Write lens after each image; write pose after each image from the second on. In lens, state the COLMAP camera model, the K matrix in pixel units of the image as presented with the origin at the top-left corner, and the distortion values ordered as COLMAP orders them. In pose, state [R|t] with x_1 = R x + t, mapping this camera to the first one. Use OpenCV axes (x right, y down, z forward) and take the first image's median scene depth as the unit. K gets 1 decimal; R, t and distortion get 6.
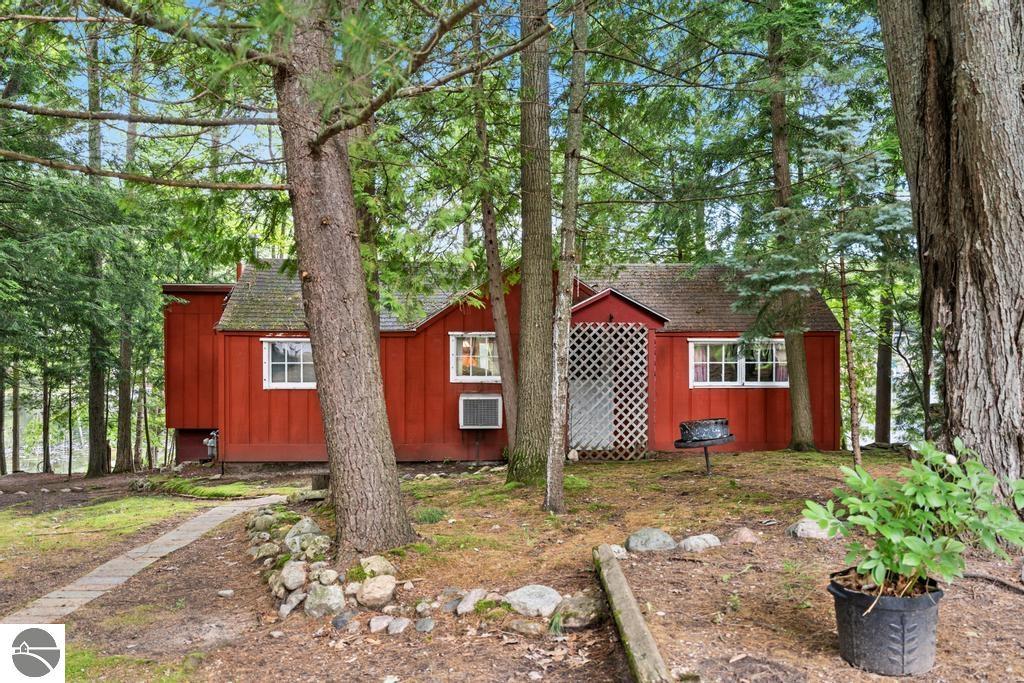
lens RADIAL K [[856.7, 0, 511.9], [0, 856.7, 340.4], [0, 0, 1]] dist [-0.001860, -0.000313]
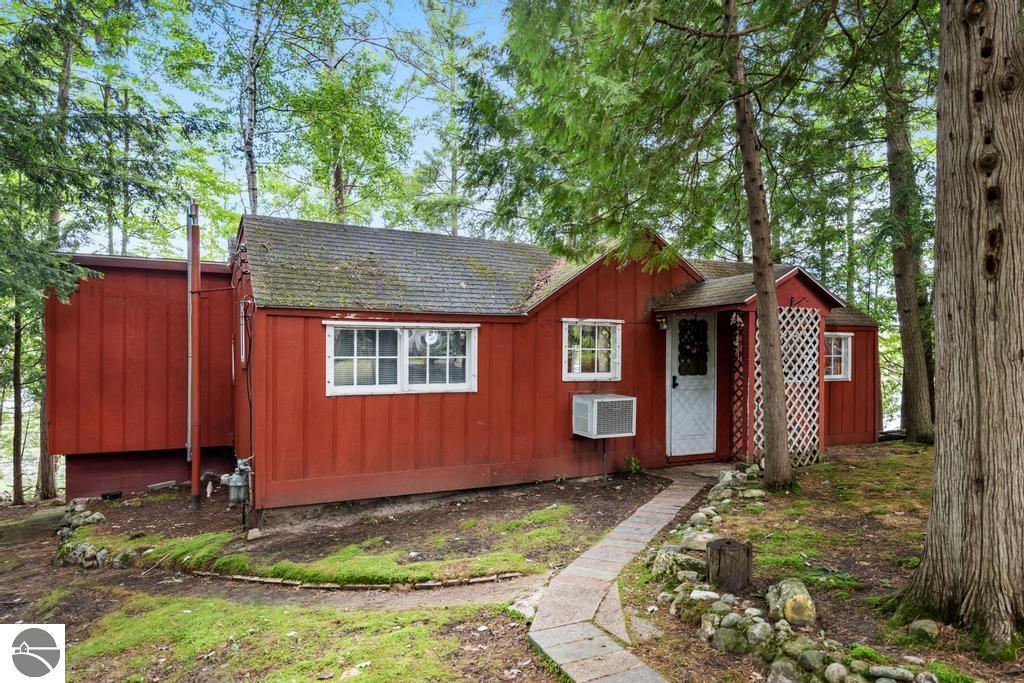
lens RADIAL K [[647.7, 0, 512.2], [0, 647.7, 346.6], [0, 0, 1]] dist [0.002227, 0.000155]
pose [[0.908757, 0.005791, 0.417285, -0.369442], [-0.001736, 0.999948, -0.010097, 0.023020], [-0.417322, 0.008451, 0.908720, 0.471001]]
